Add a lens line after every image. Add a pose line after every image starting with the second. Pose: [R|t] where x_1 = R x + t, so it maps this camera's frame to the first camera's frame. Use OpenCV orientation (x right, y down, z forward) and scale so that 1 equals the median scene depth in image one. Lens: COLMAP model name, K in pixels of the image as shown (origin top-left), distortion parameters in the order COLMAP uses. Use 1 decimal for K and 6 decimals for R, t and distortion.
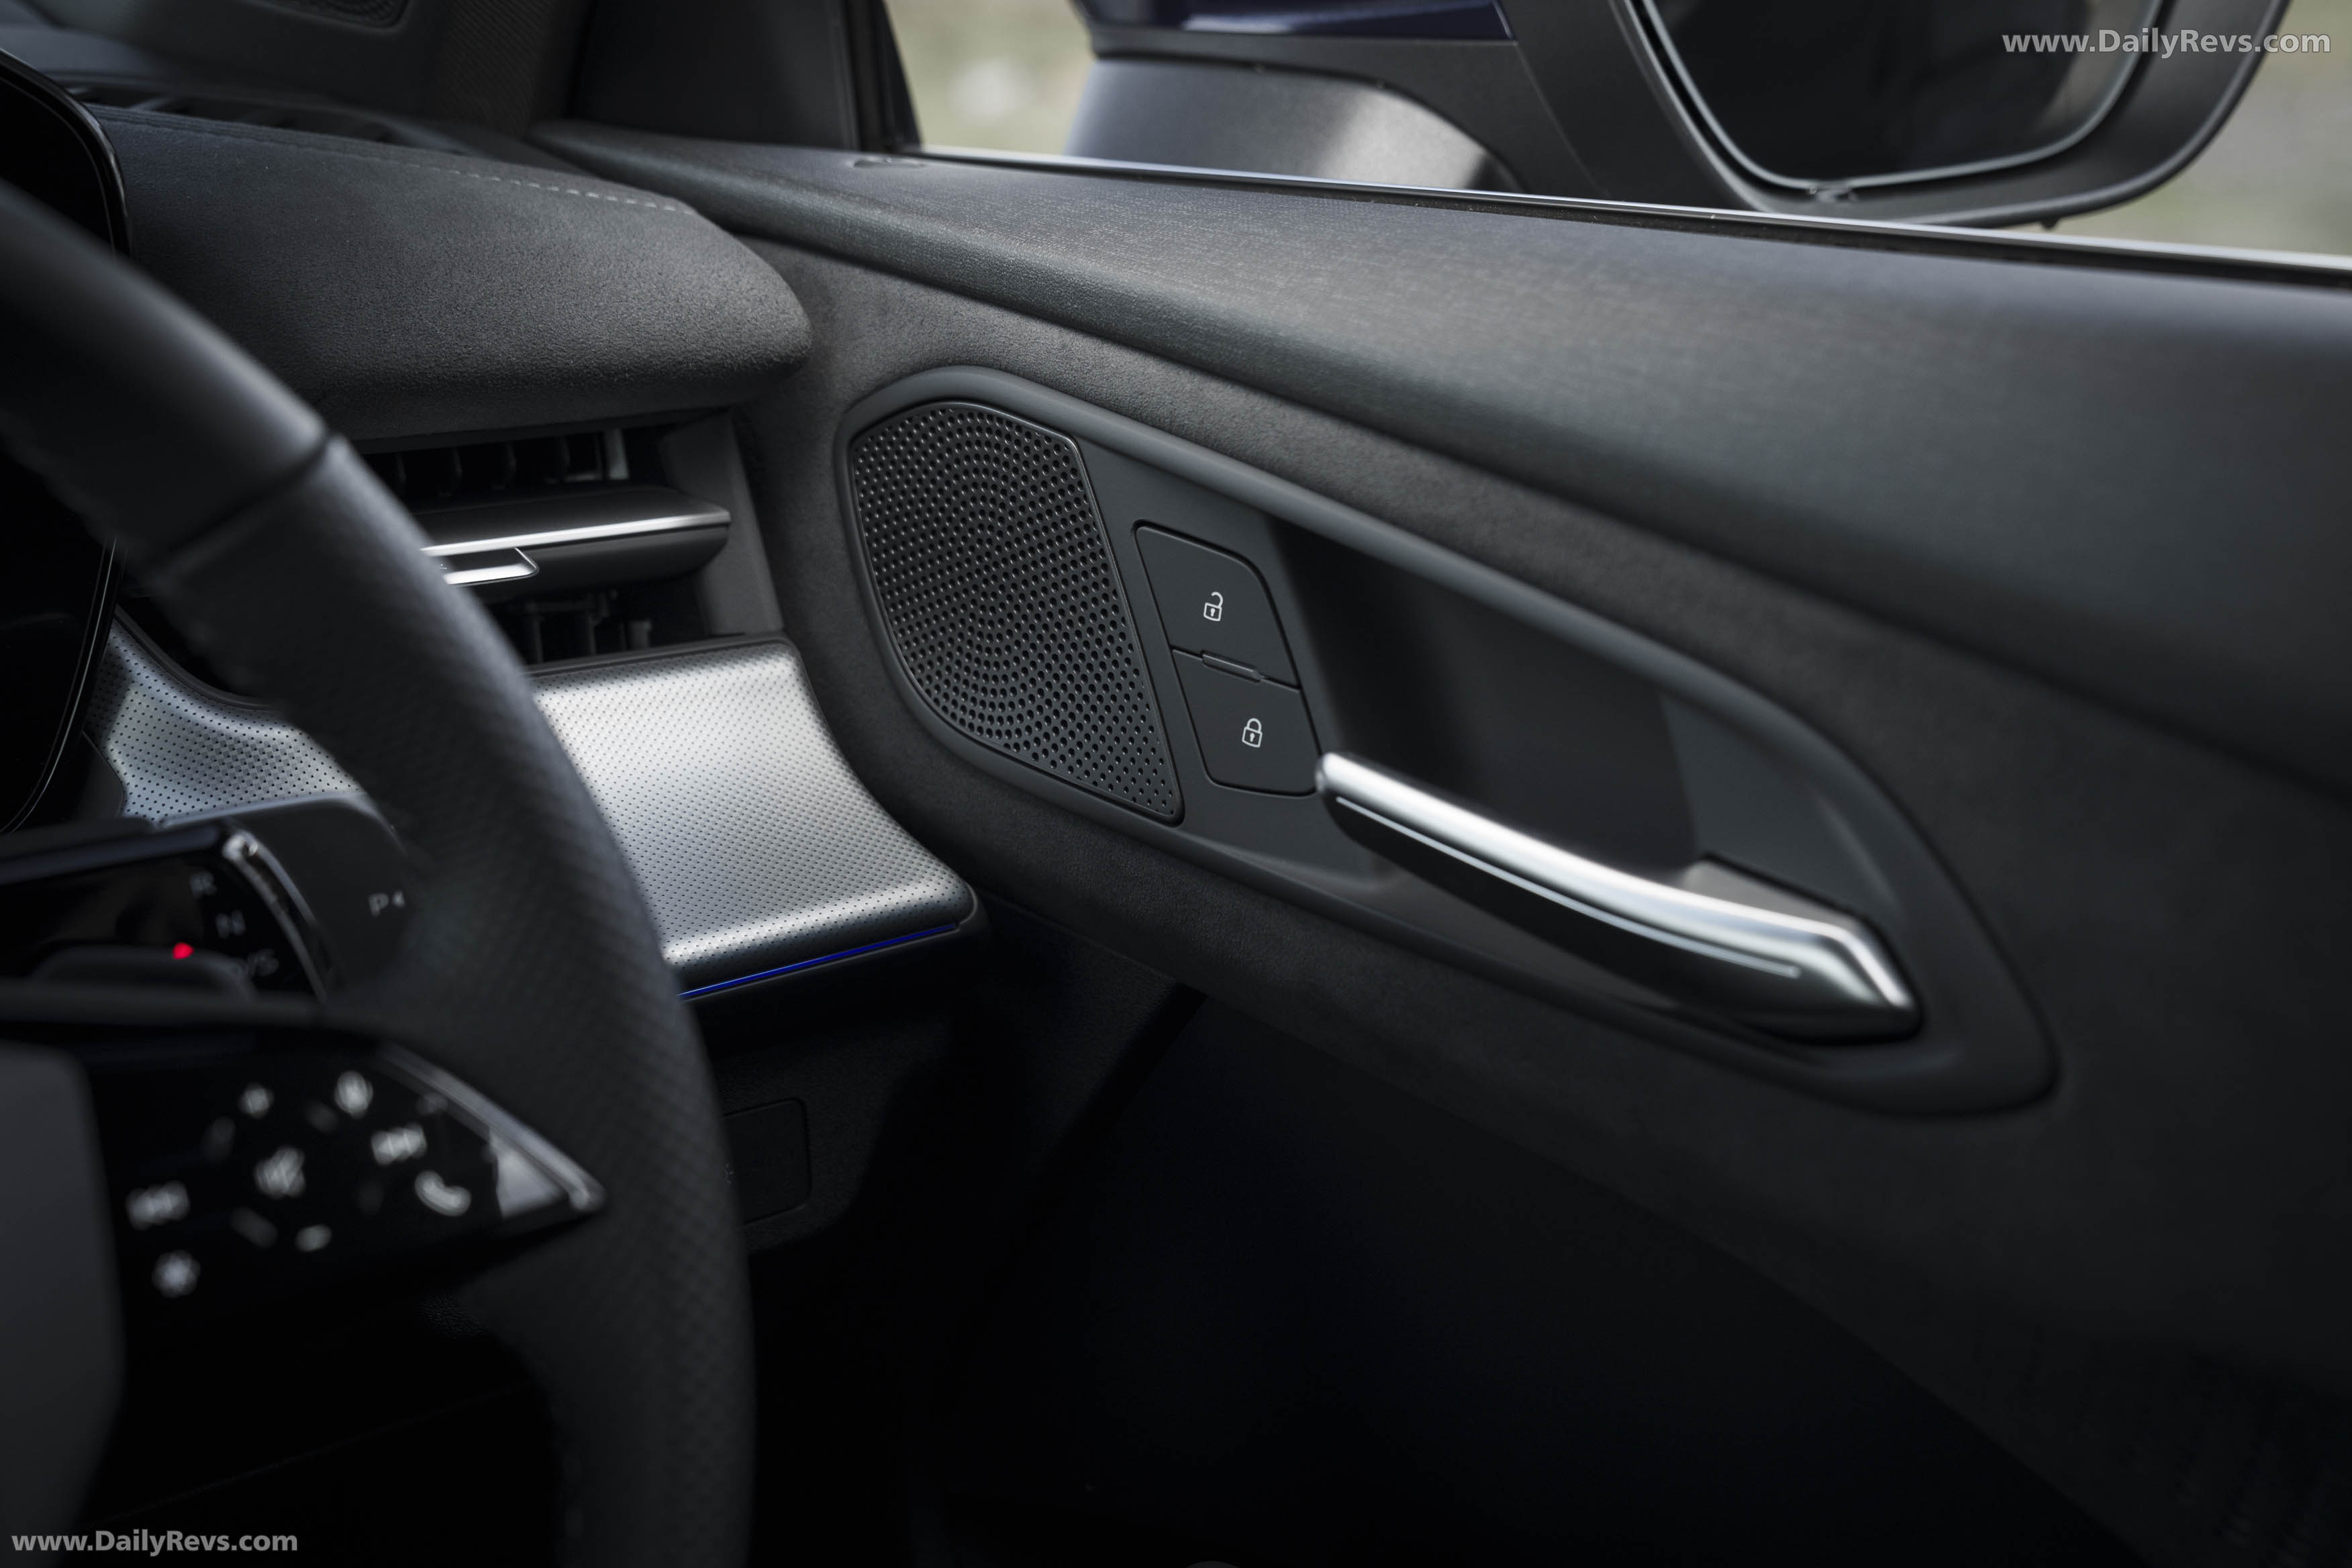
lens RADIAL K [[3448.3, 0, 1258.8], [0, 3448.3, 787.5], [0, 0, 1]] dist [0.040194, 0.000000]
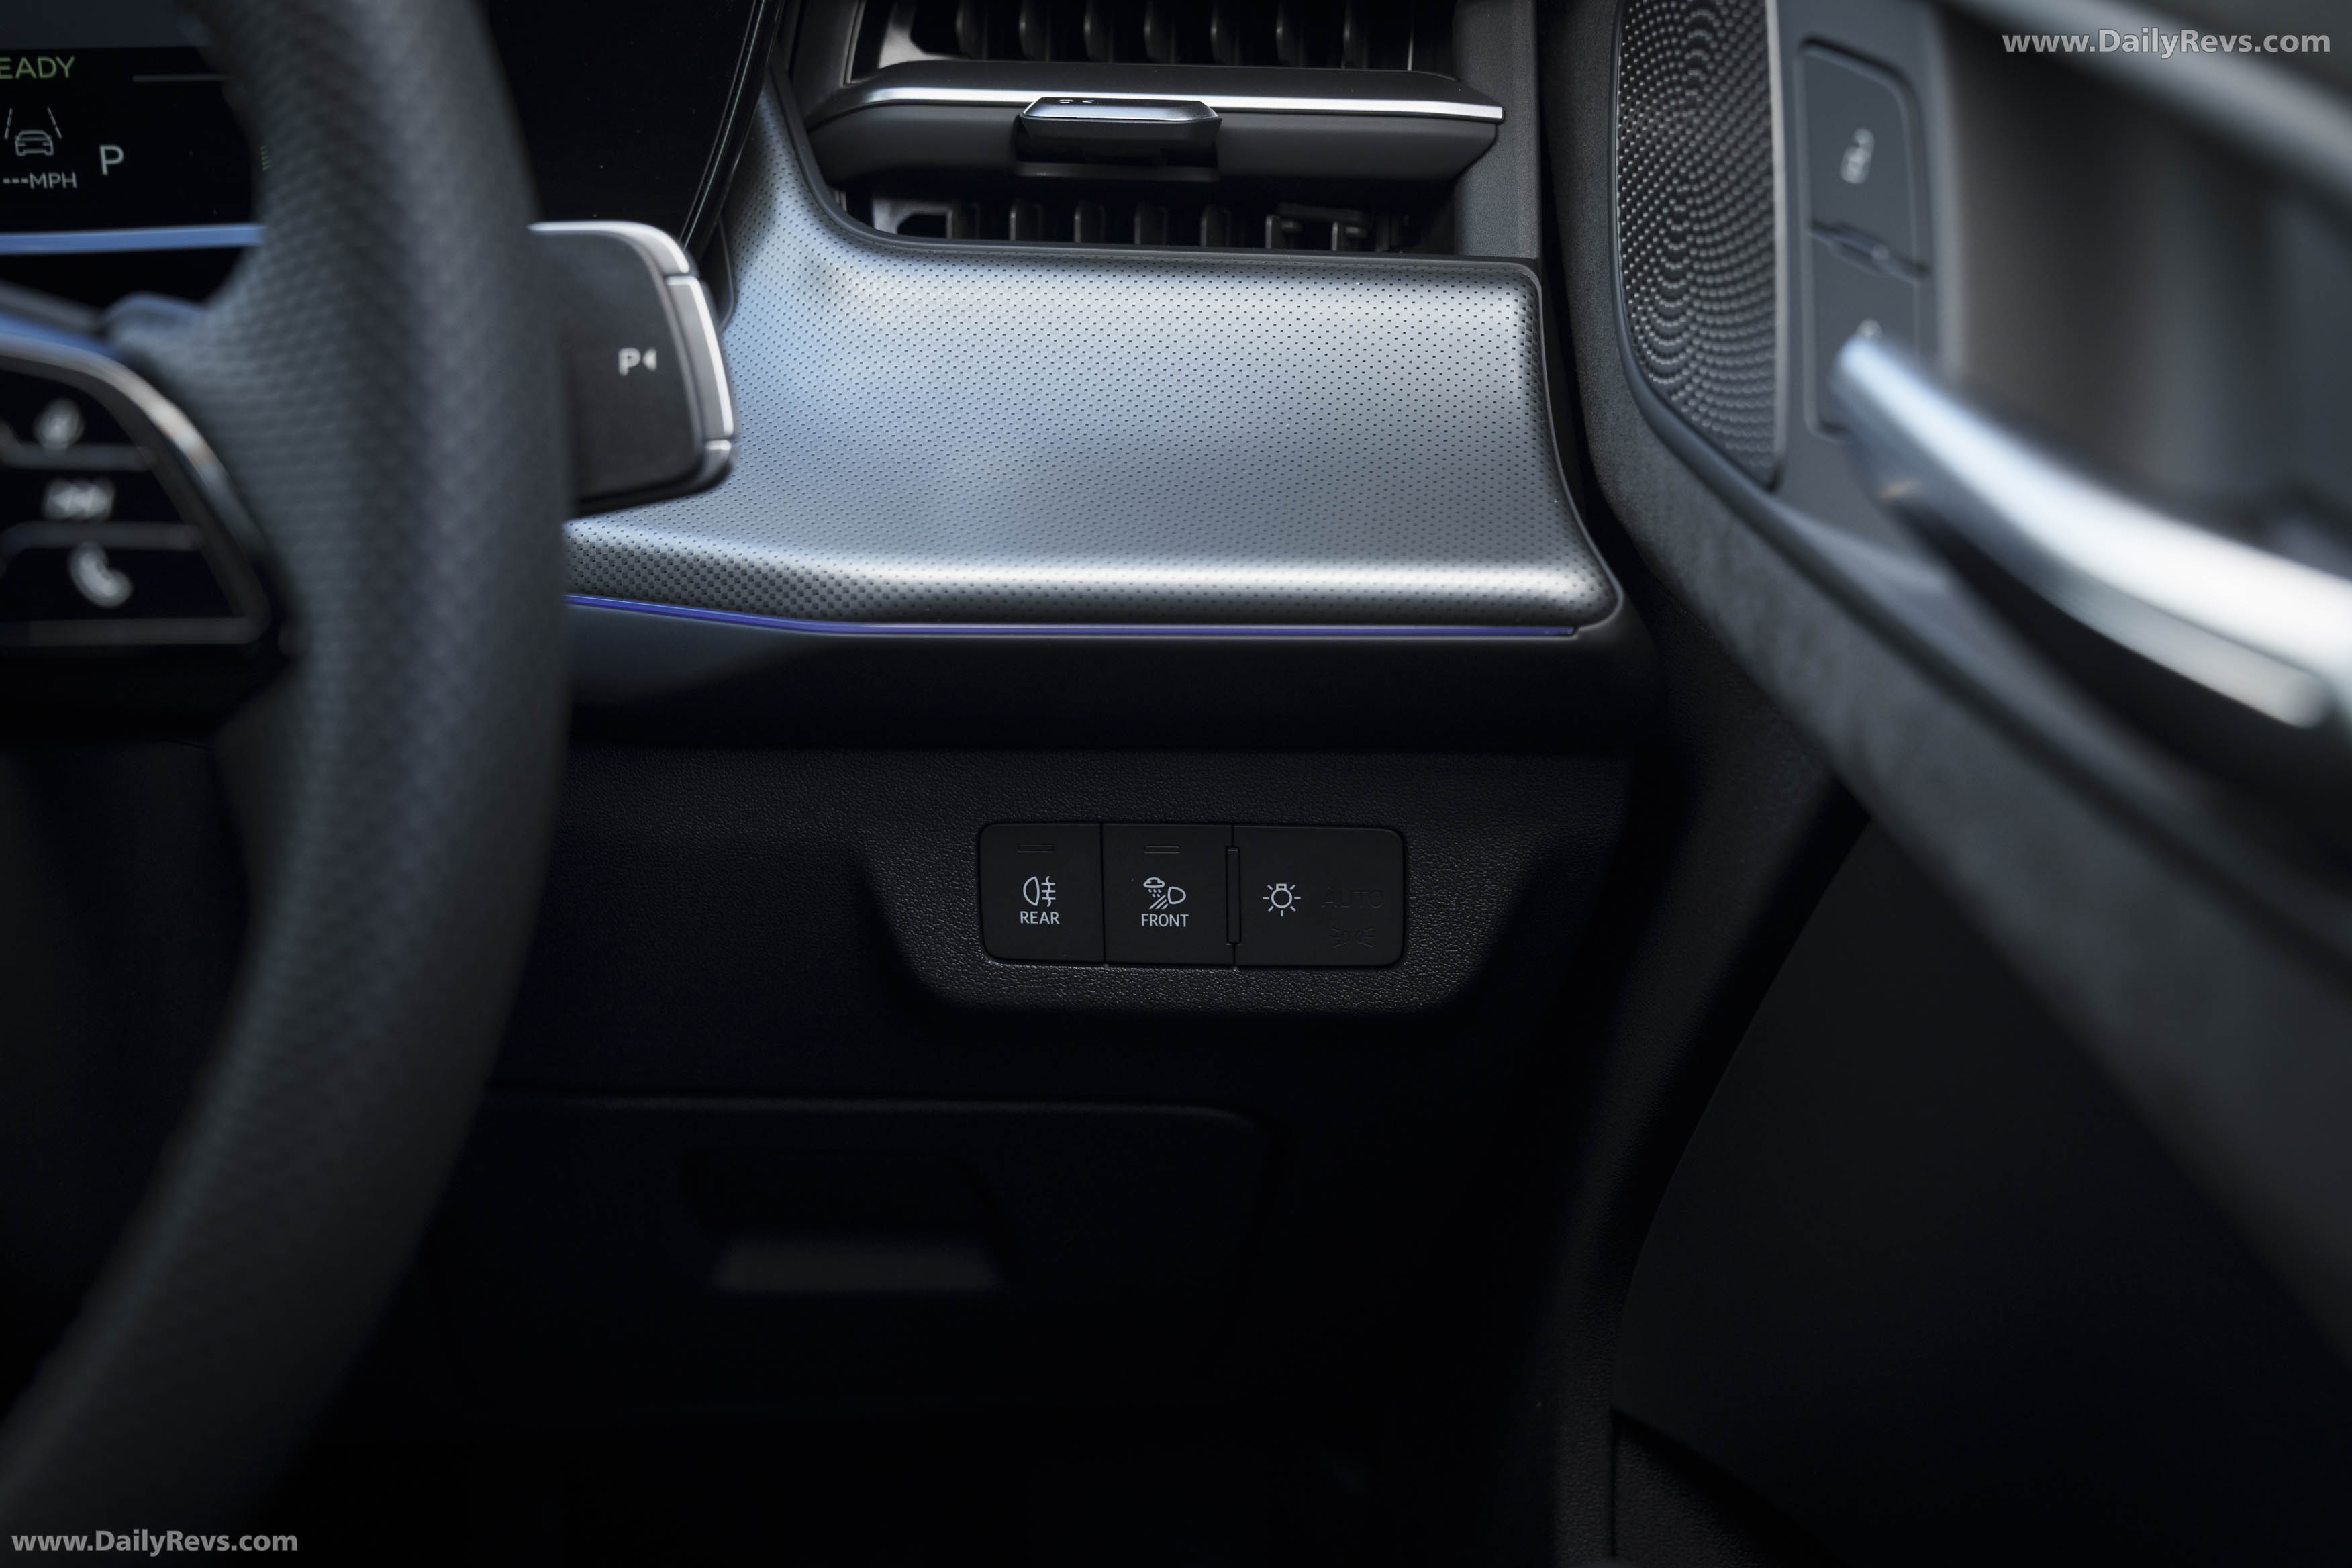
lens RADIAL K [[2733.8, 0, 1172.7], [0, 2733.8, 769.4], [0, 0, 1]] dist [-0.003593, 0.000000]
pose [[0.770986, 0.186256, -0.609007, 0.239362], [-0.202864, 0.978290, 0.042376, 0.070329], [0.603678, 0.090874, 0.792032, 0.545360]]
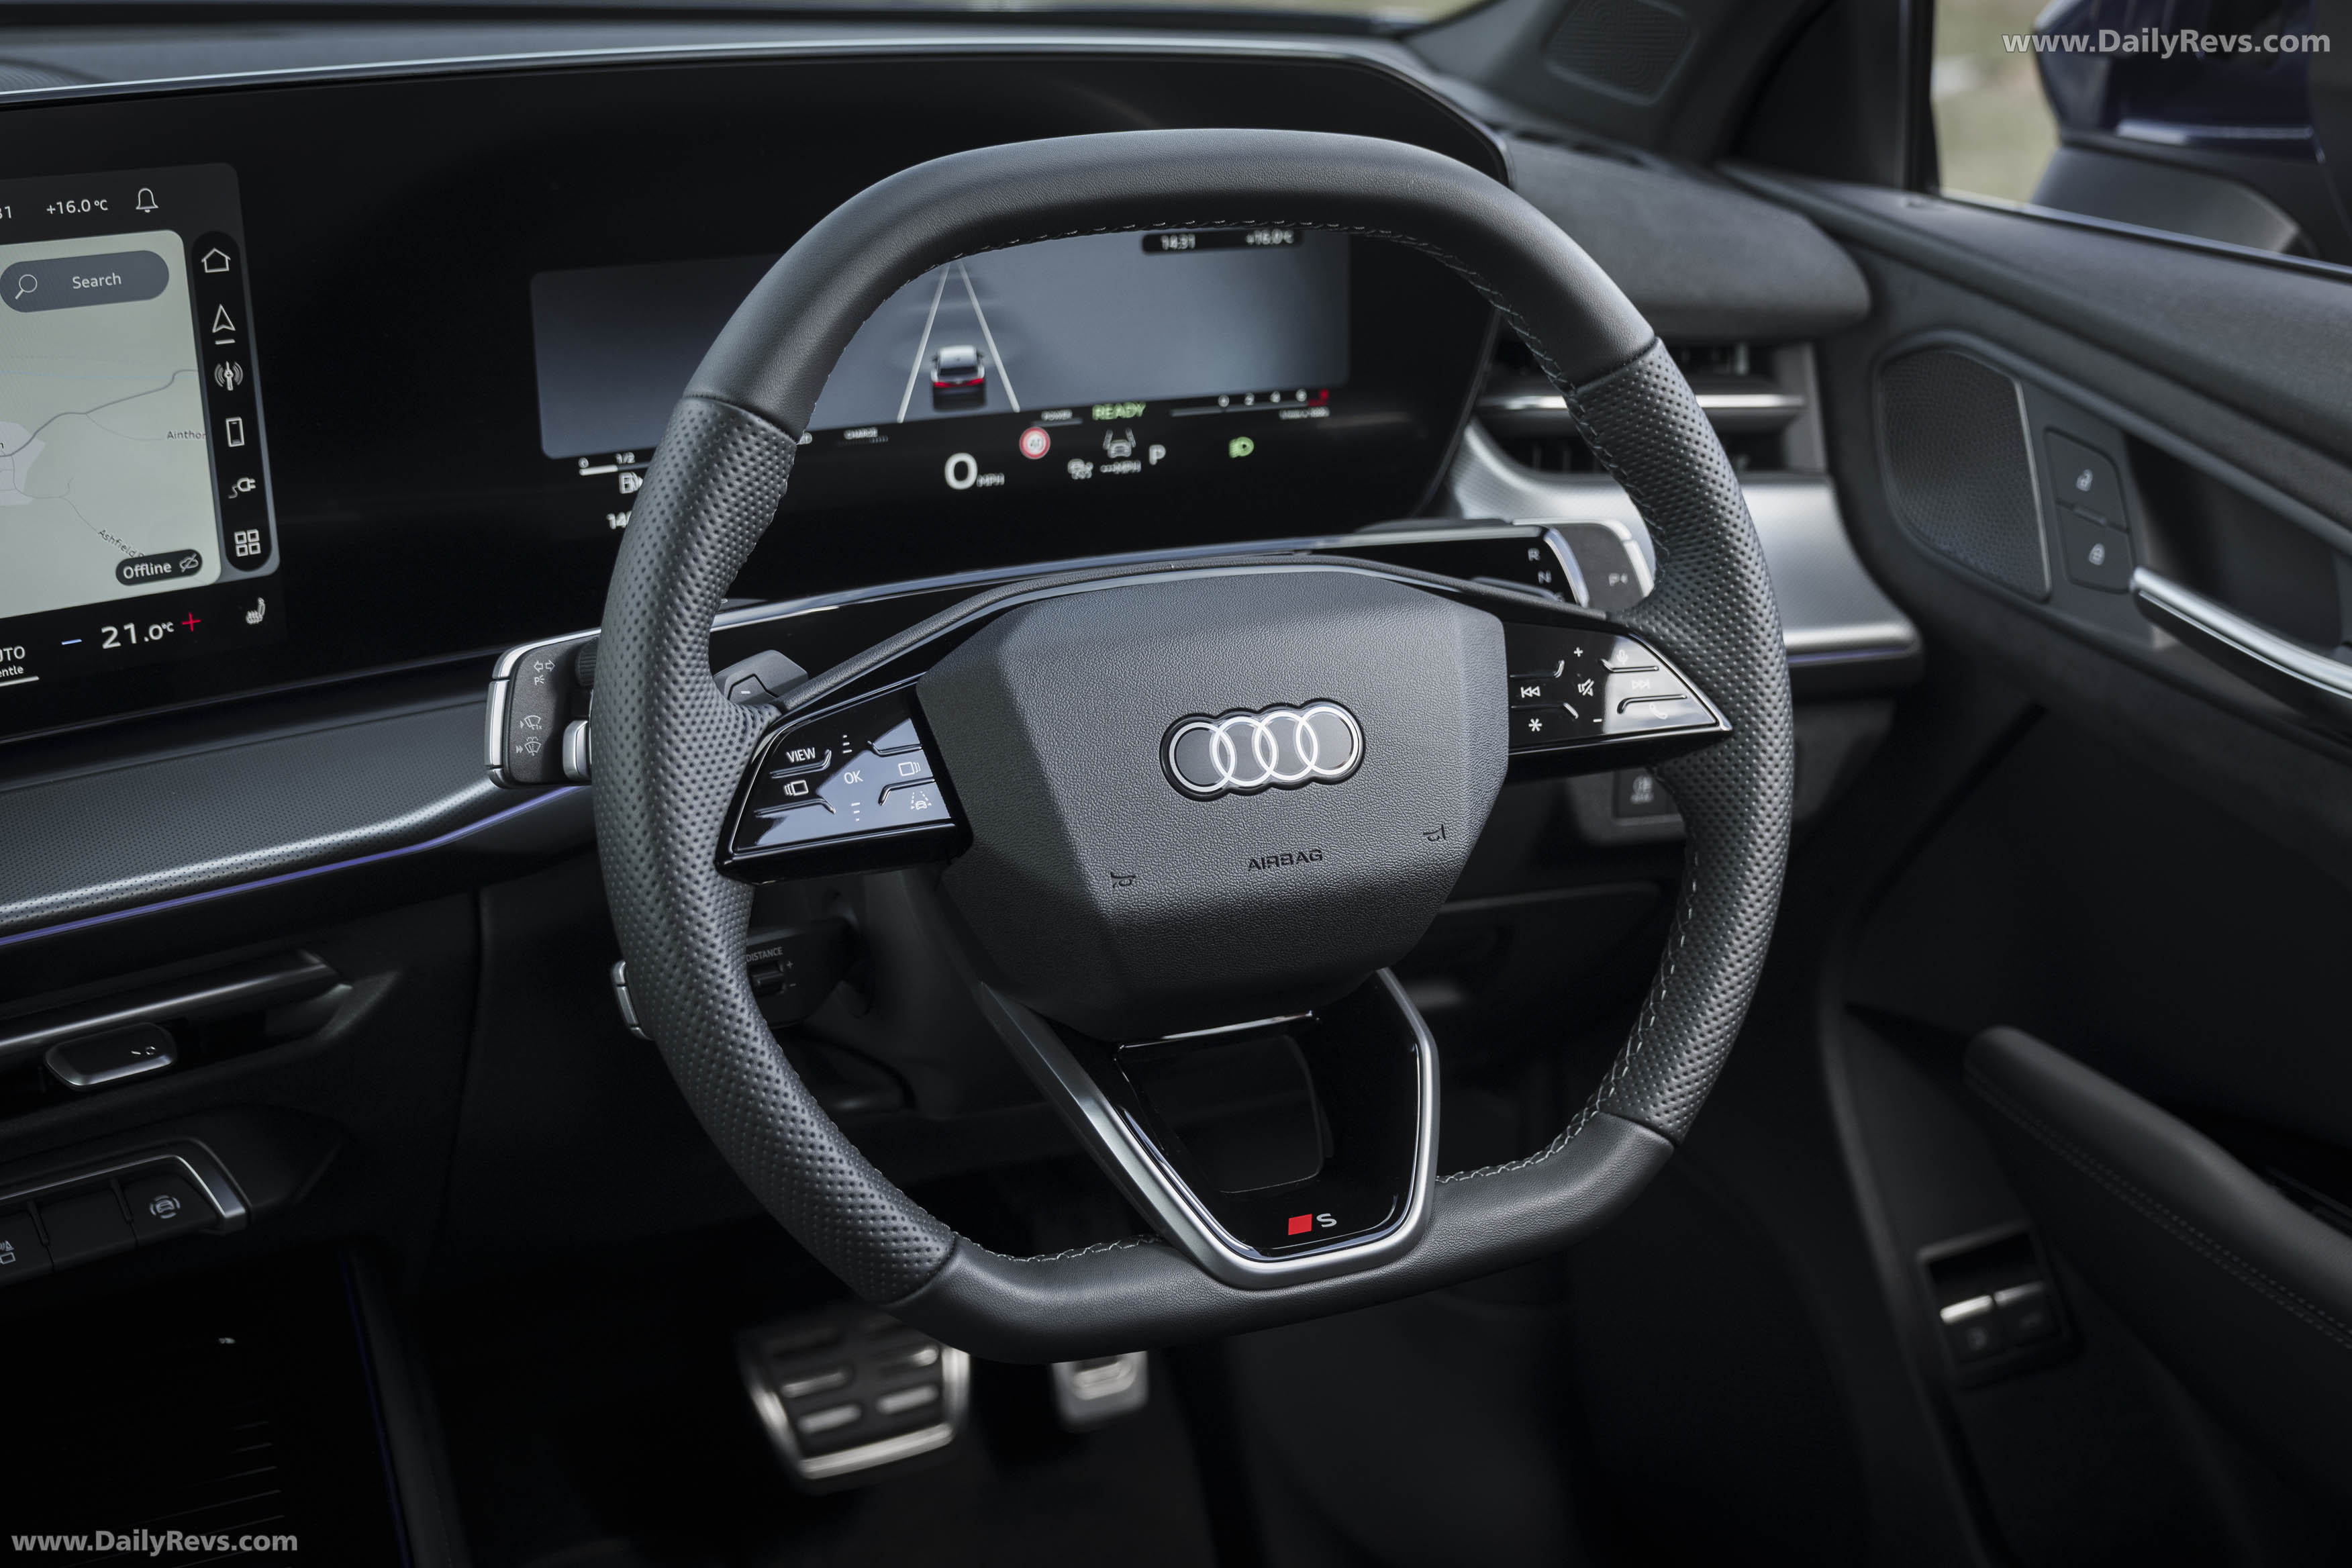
lens RADIAL K [[3150.3, 0, 1273.0], [0, 3150.3, 761.5], [0, 0, 1]] dist [0.017864, 0.000000]
pose [[0.958544, 0.138347, -0.249107, 0.011193], [-0.131664, 0.990345, 0.043376, 0.077534], [0.252702, -0.008779, 0.967504, -0.688880]]
